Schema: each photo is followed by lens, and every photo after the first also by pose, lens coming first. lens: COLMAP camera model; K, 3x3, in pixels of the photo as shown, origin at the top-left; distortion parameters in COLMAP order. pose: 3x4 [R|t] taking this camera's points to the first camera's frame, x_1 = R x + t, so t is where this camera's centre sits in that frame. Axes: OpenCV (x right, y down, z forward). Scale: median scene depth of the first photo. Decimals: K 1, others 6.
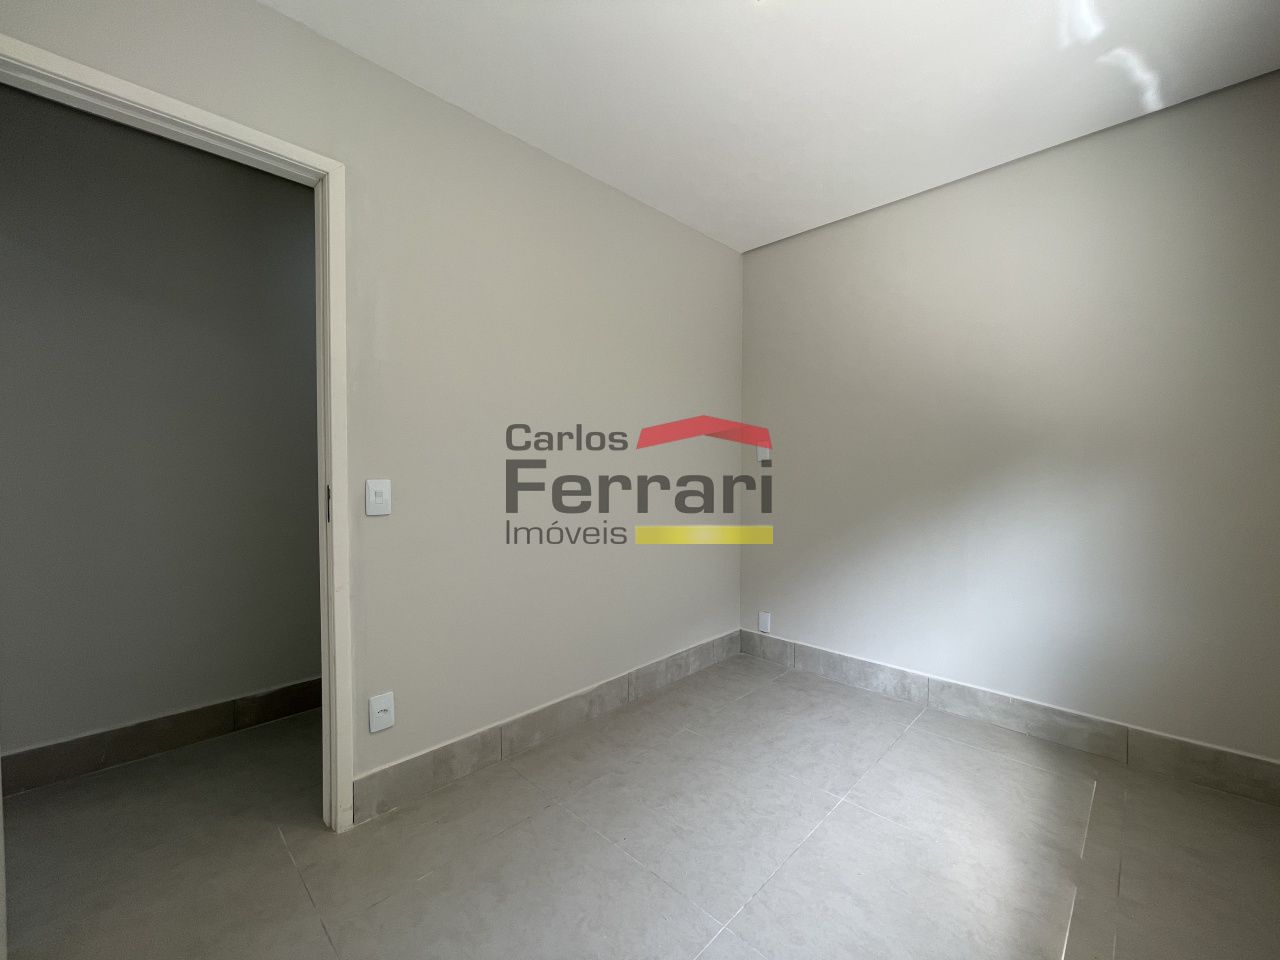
lens RADIAL K [[516.3, 0, 638.2], [0, 516.3, 479.5], [0, 0, 1]] dist [-0.004586, 0.000787]
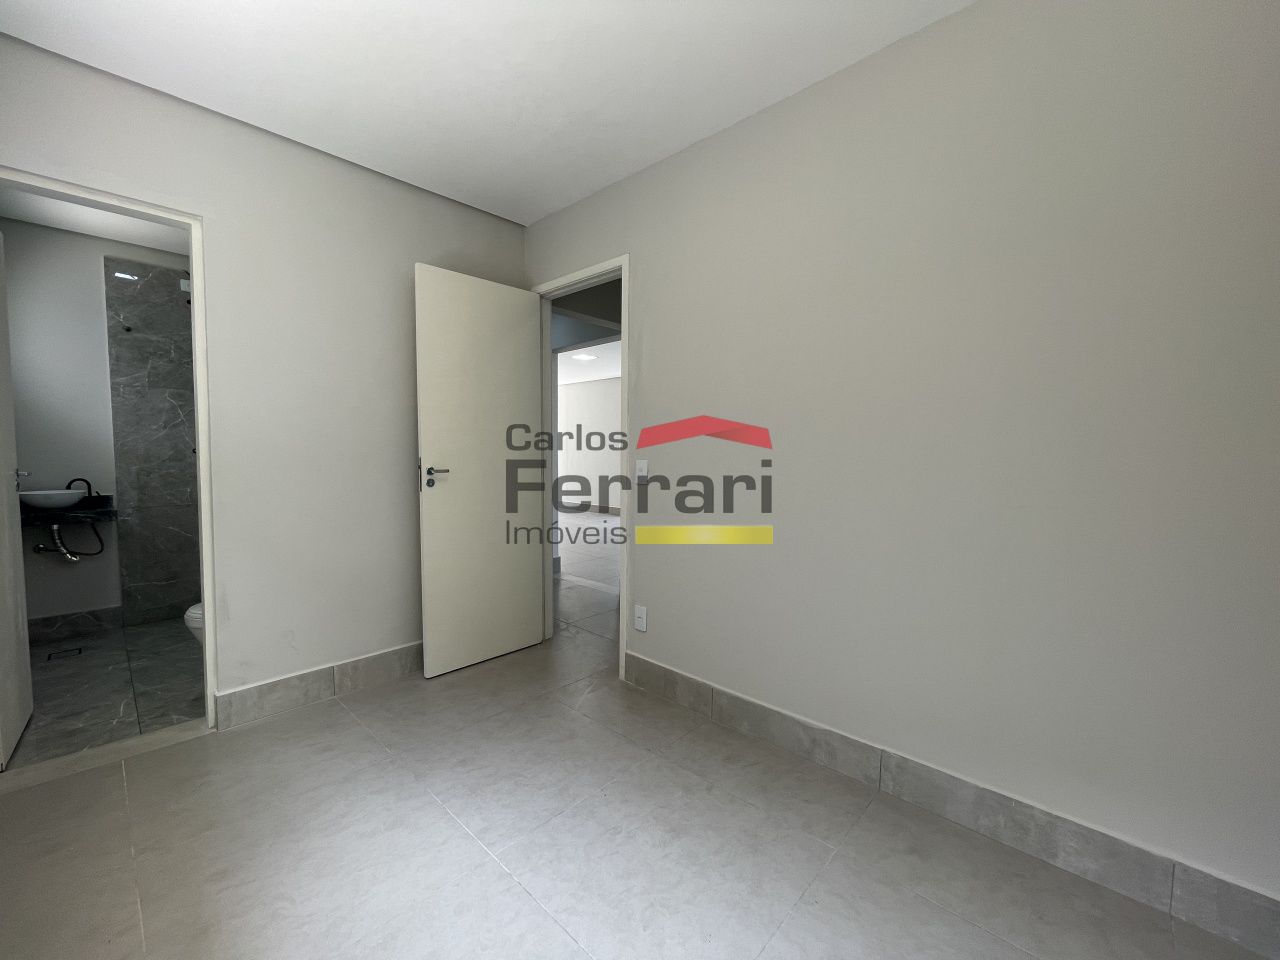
lens RADIAL K [[516.3, 0, 641.9], [0, 516.3, 480.5], [0, 0, 1]] dist [-0.004586, 0.000787]
pose [[0.024987, 0.053782, -0.998240, 0.699149], [-0.028374, 0.998188, 0.053069, -0.012743], [0.999285, 0.026998, 0.026467, 0.707375]]
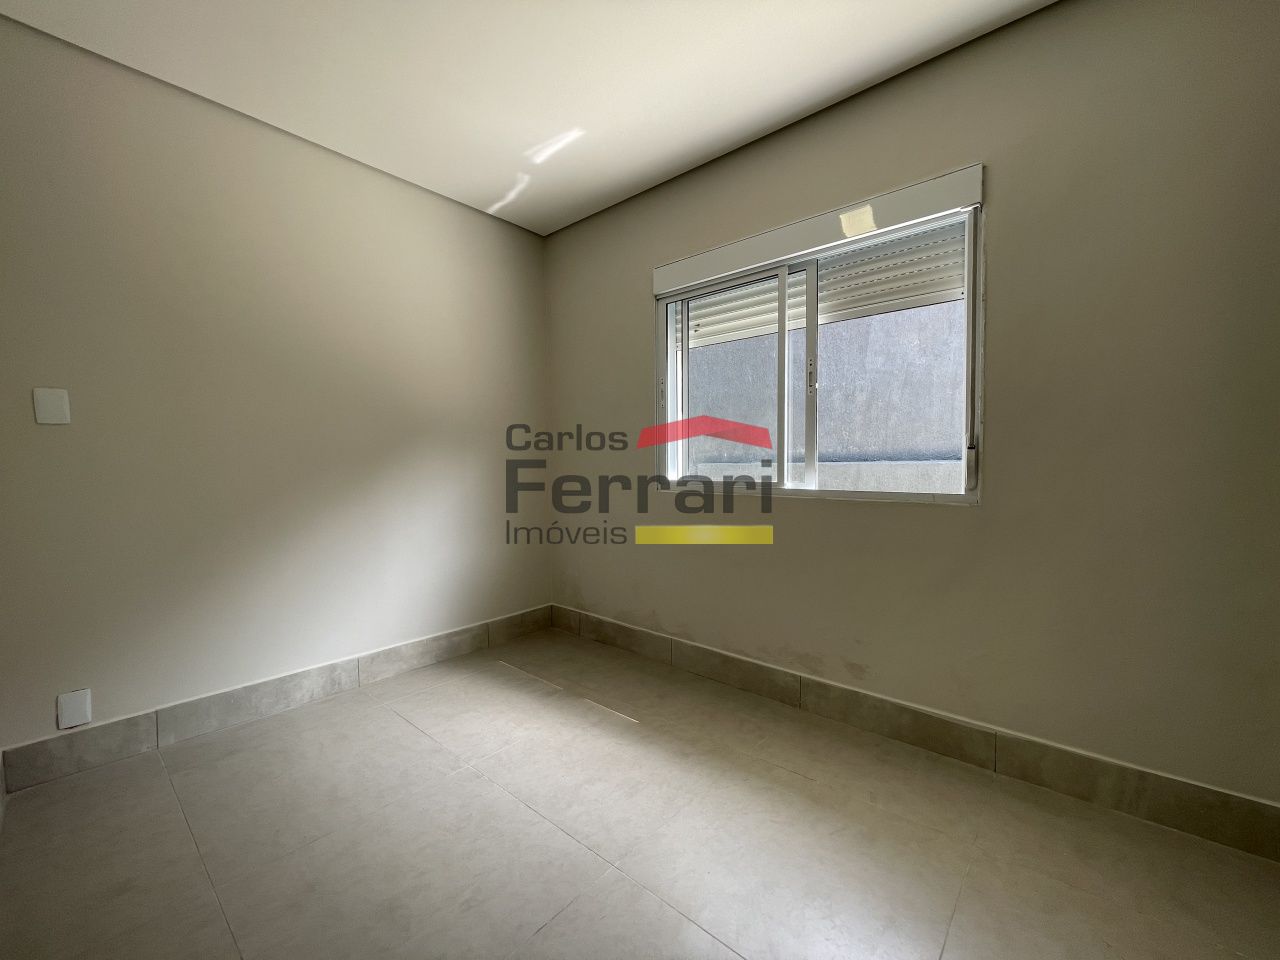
lens RADIAL K [[516.3, 0, 642.8], [0, 516.3, 479.4], [0, 0, 1]] dist [-0.004586, 0.000787]
pose [[-0.066659, -0.026693, 0.997419, -0.473225], [0.023026, 0.999335, 0.028283, 0.031887], [-0.997510, 0.024852, -0.066000, 0.548764]]
